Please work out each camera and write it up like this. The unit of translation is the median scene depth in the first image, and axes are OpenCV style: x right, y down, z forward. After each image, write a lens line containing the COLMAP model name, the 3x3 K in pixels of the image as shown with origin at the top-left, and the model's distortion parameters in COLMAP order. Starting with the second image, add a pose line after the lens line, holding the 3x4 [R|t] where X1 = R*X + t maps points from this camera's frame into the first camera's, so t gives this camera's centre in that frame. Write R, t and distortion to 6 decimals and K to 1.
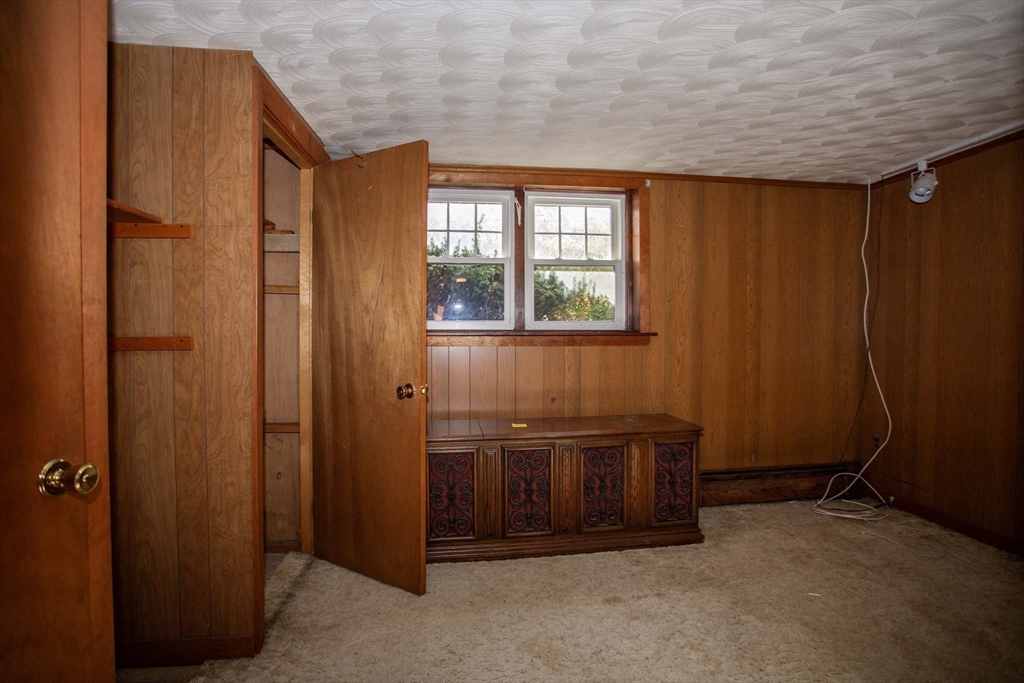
lens RADIAL K [[499.2, 0, 518.1], [0, 499.2, 340.0], [0, 0, 1]] dist [-0.075516, 0.033132]
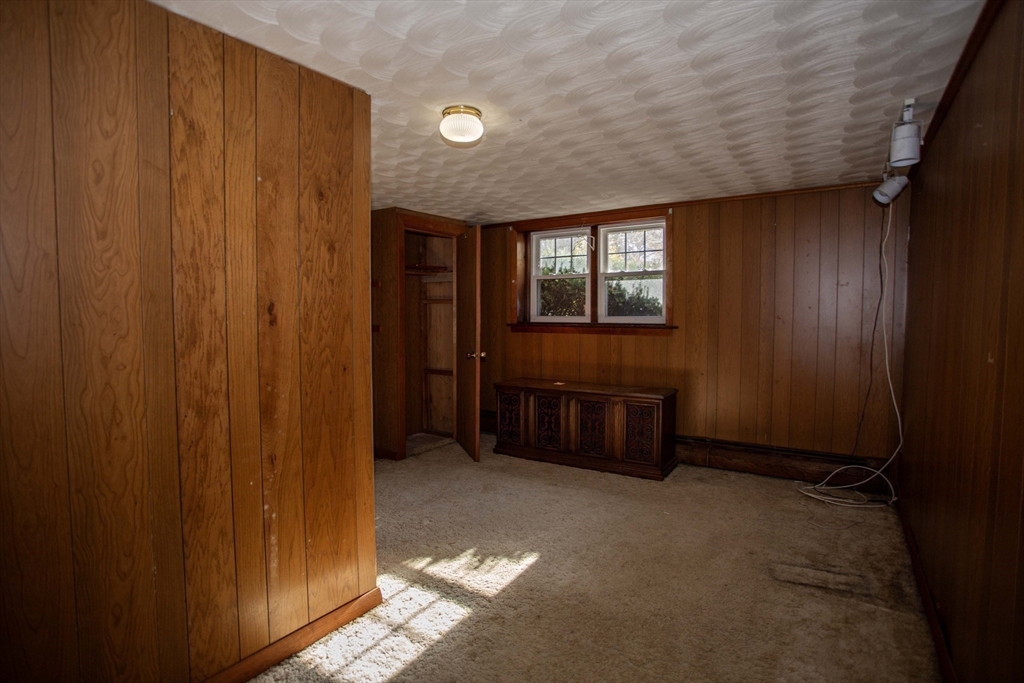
lens RADIAL K [[499.2, 0, 518.1], [0, 499.2, 340.0], [0, 0, 1]] dist [-0.075516, 0.033132]
pose [[0.760818, 0.033038, -0.648123, 0.771521], [-0.012596, 0.999267, 0.036151, -0.019685], [0.648843, -0.019340, 0.760677, -0.243210]]
